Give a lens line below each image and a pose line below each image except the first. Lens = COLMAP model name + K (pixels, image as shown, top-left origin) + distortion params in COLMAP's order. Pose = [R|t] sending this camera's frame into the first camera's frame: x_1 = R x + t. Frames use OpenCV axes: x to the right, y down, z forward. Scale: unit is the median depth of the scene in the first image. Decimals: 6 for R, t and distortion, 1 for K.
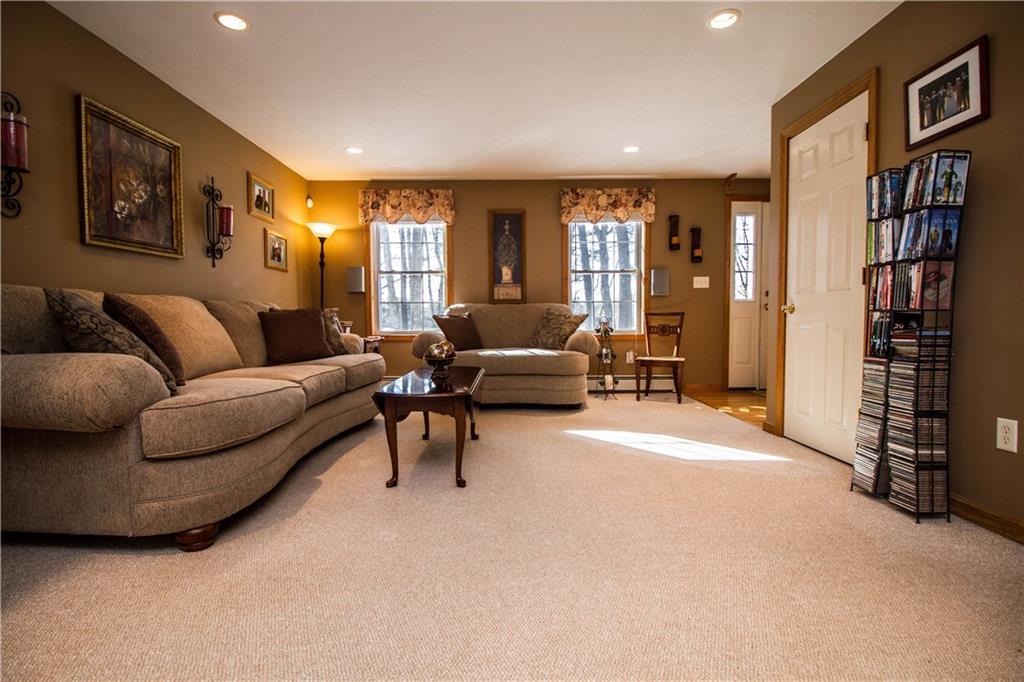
lens RADIAL K [[482.1, 0, 517.1], [0, 482.1, 339.2], [0, 0, 1]] dist [0.002973, -0.013292]
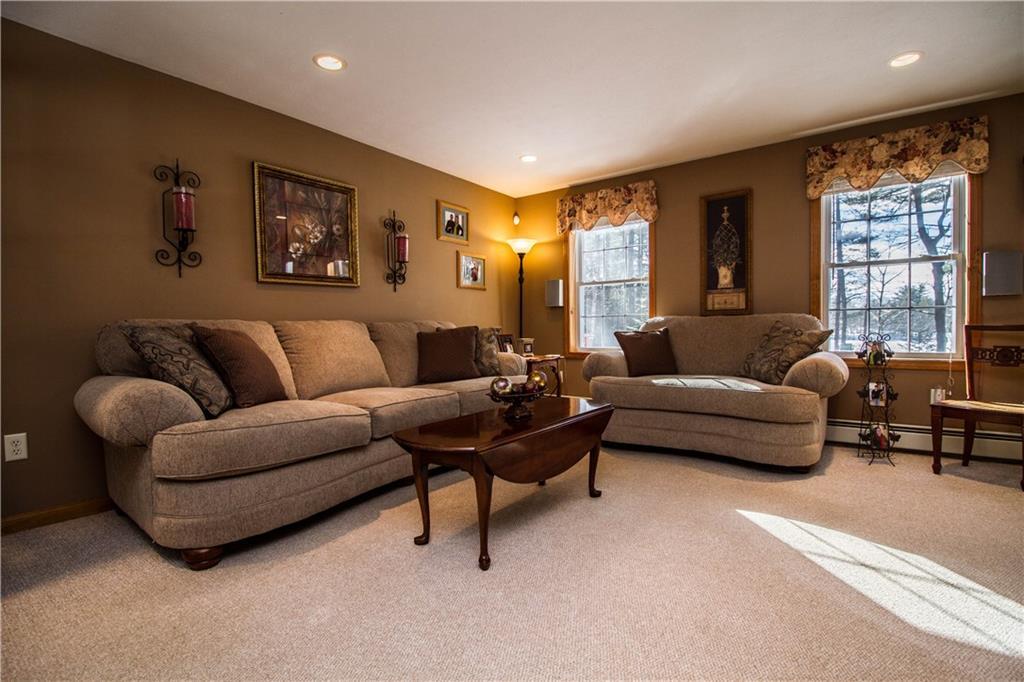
lens RADIAL K [[482.1, 0, 517.1], [0, 482.1, 339.2], [0, 0, 1]] dist [0.002973, -0.013292]
pose [[0.797423, 0.008160, -0.603365, 0.208031], [-0.016100, 0.999840, -0.007757, -0.028213], [0.603205, 0.015899, 0.797427, 0.224785]]
